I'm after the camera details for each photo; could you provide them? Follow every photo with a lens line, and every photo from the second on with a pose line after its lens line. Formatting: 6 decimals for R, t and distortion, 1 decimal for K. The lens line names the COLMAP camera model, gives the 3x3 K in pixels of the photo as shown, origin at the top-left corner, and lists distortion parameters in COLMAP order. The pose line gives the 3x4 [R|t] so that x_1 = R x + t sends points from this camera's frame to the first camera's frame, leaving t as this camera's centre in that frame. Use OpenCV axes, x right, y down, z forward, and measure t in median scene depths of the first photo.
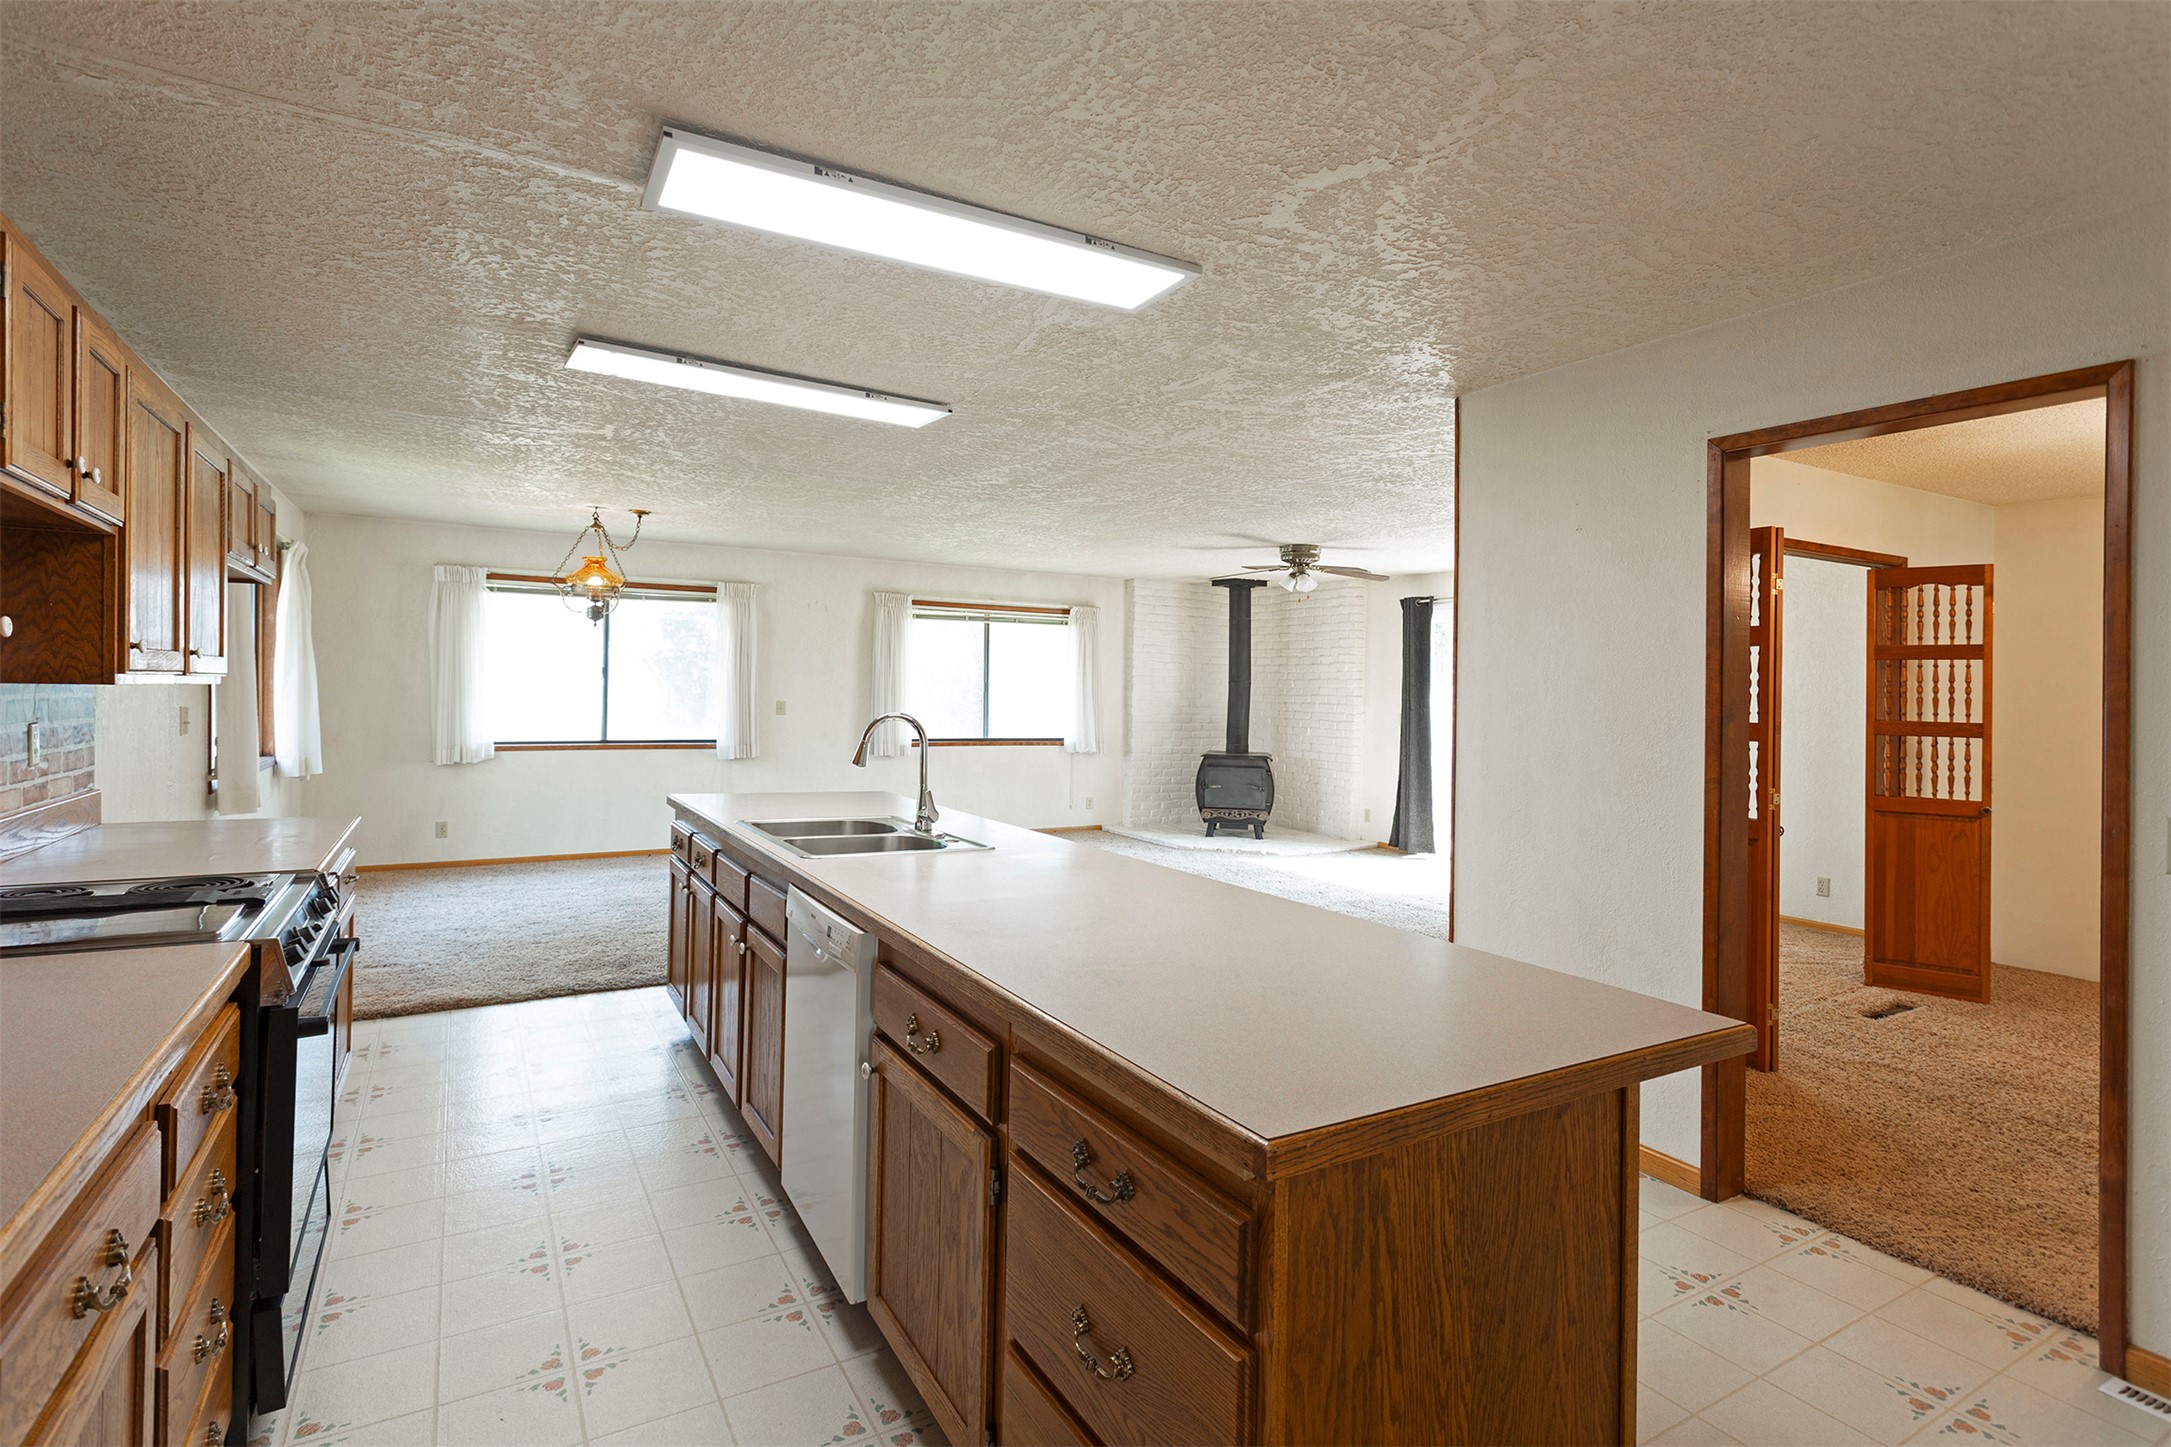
lens RADIAL K [[1041.9, 0, 1106.4], [0, 1041.9, 659.2], [0, 0, 1]] dist [0.002992, 0.002182]
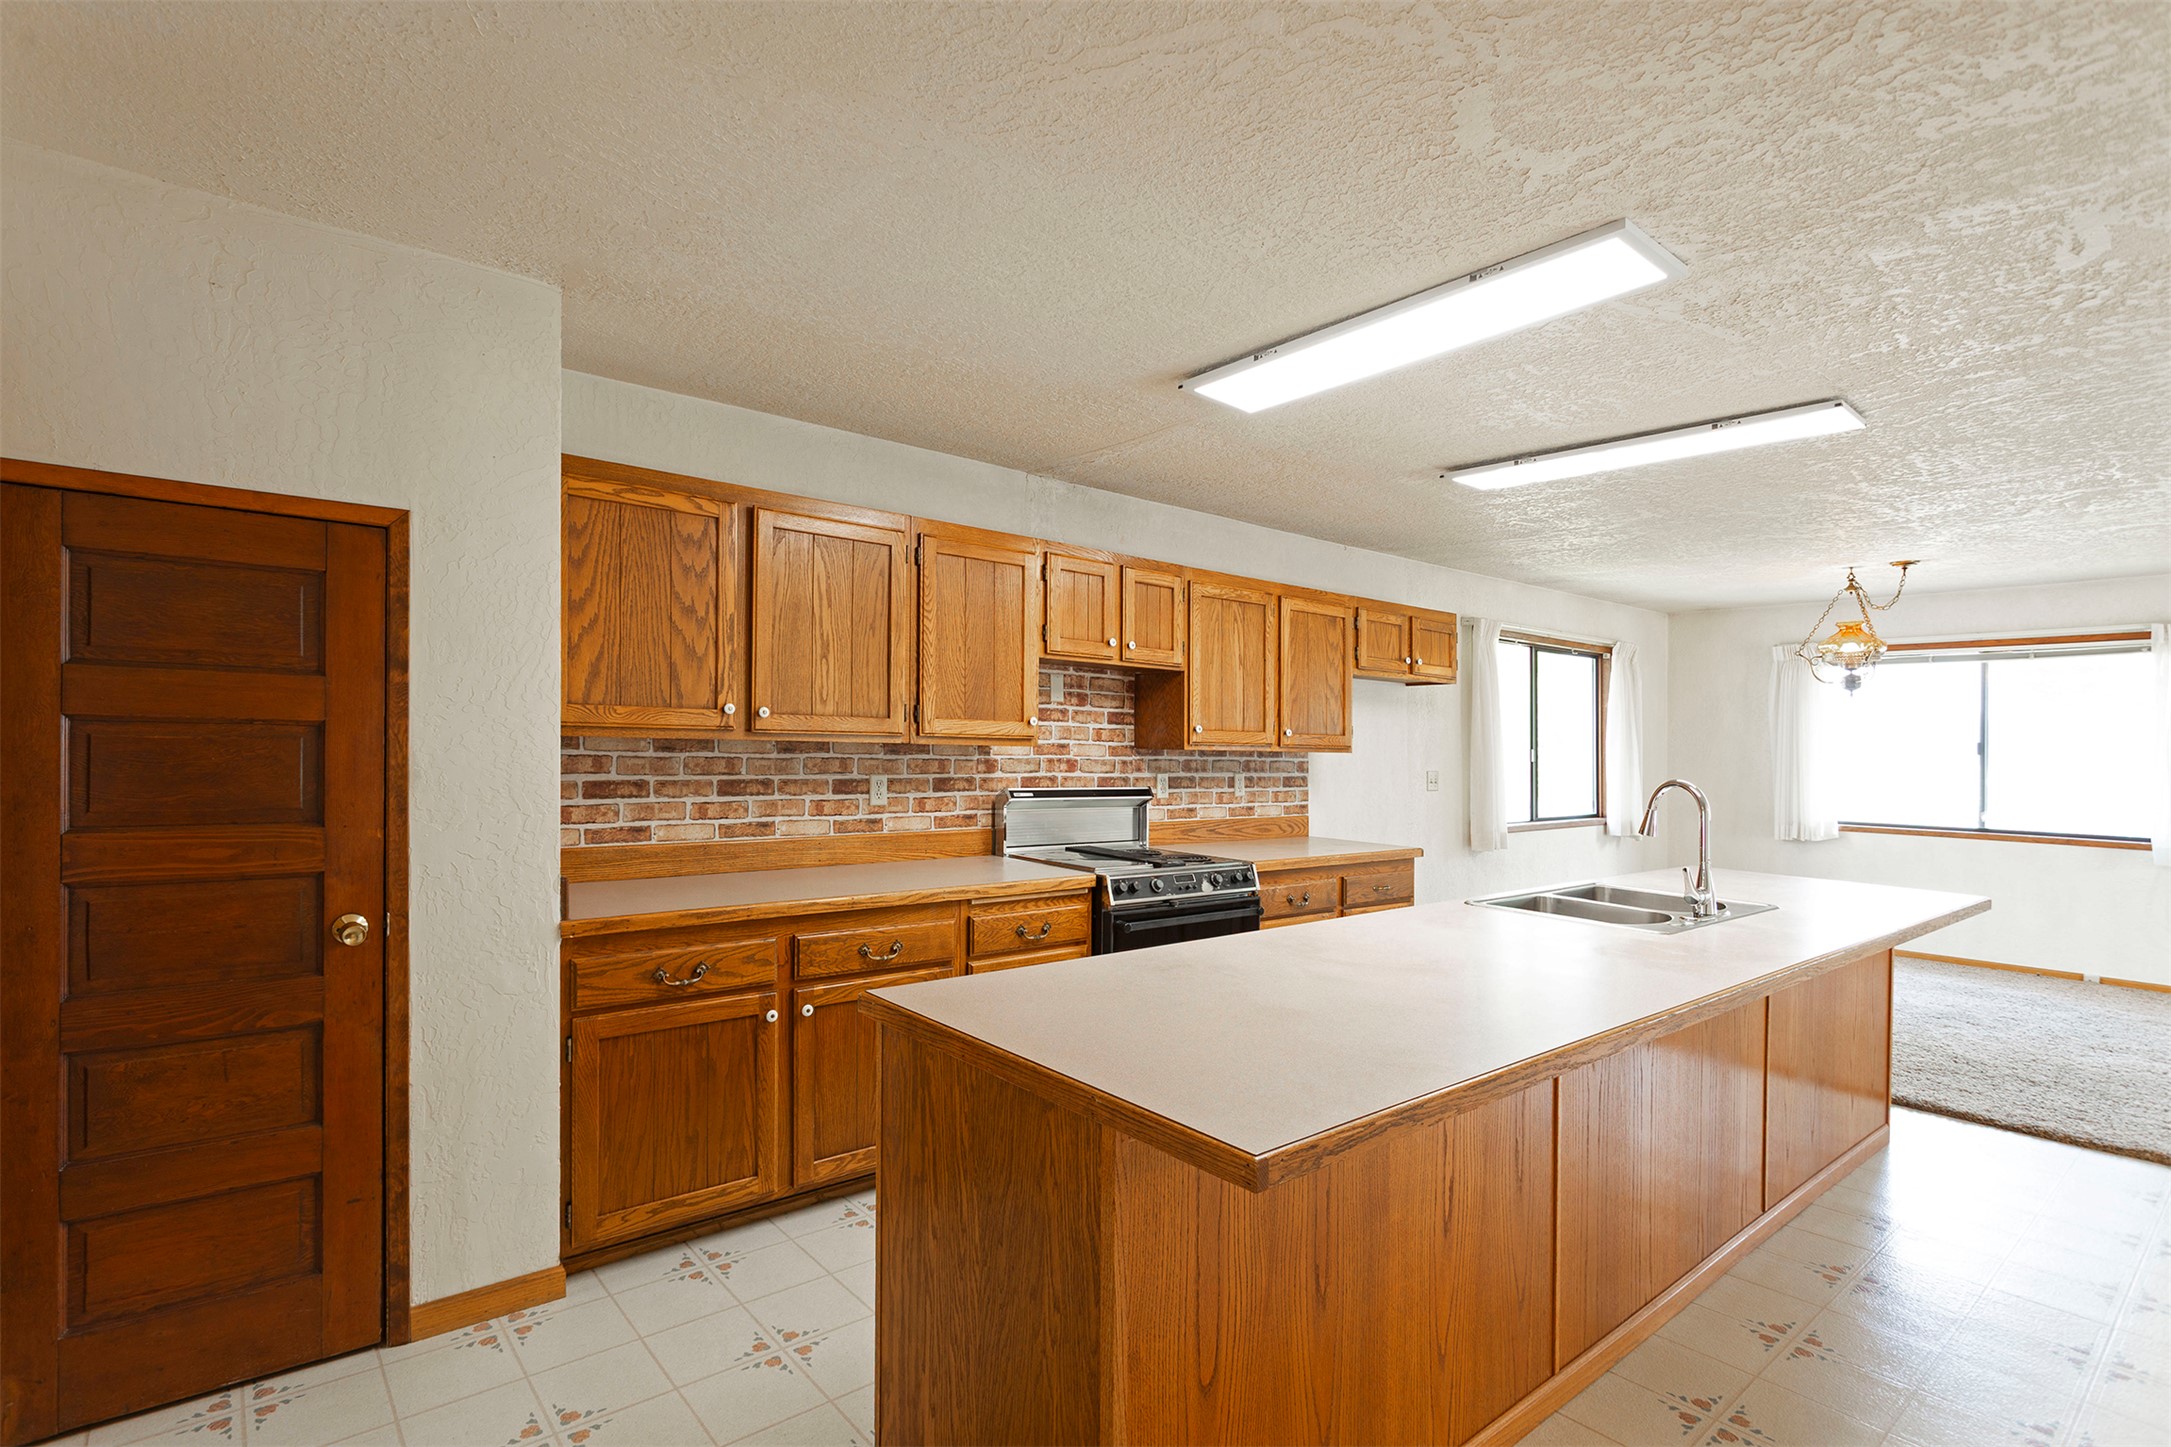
lens RADIAL K [[1041.9, 0, 1062.1], [0, 1041.9, 732.3], [0, 0, 1]] dist [0.002992, 0.002182]
pose [[0.155169, -0.026521, -0.987532, 0.259554], [0.014195, 0.999596, -0.024615, 0.010381], [0.987786, -0.010198, 0.155483, 0.142236]]
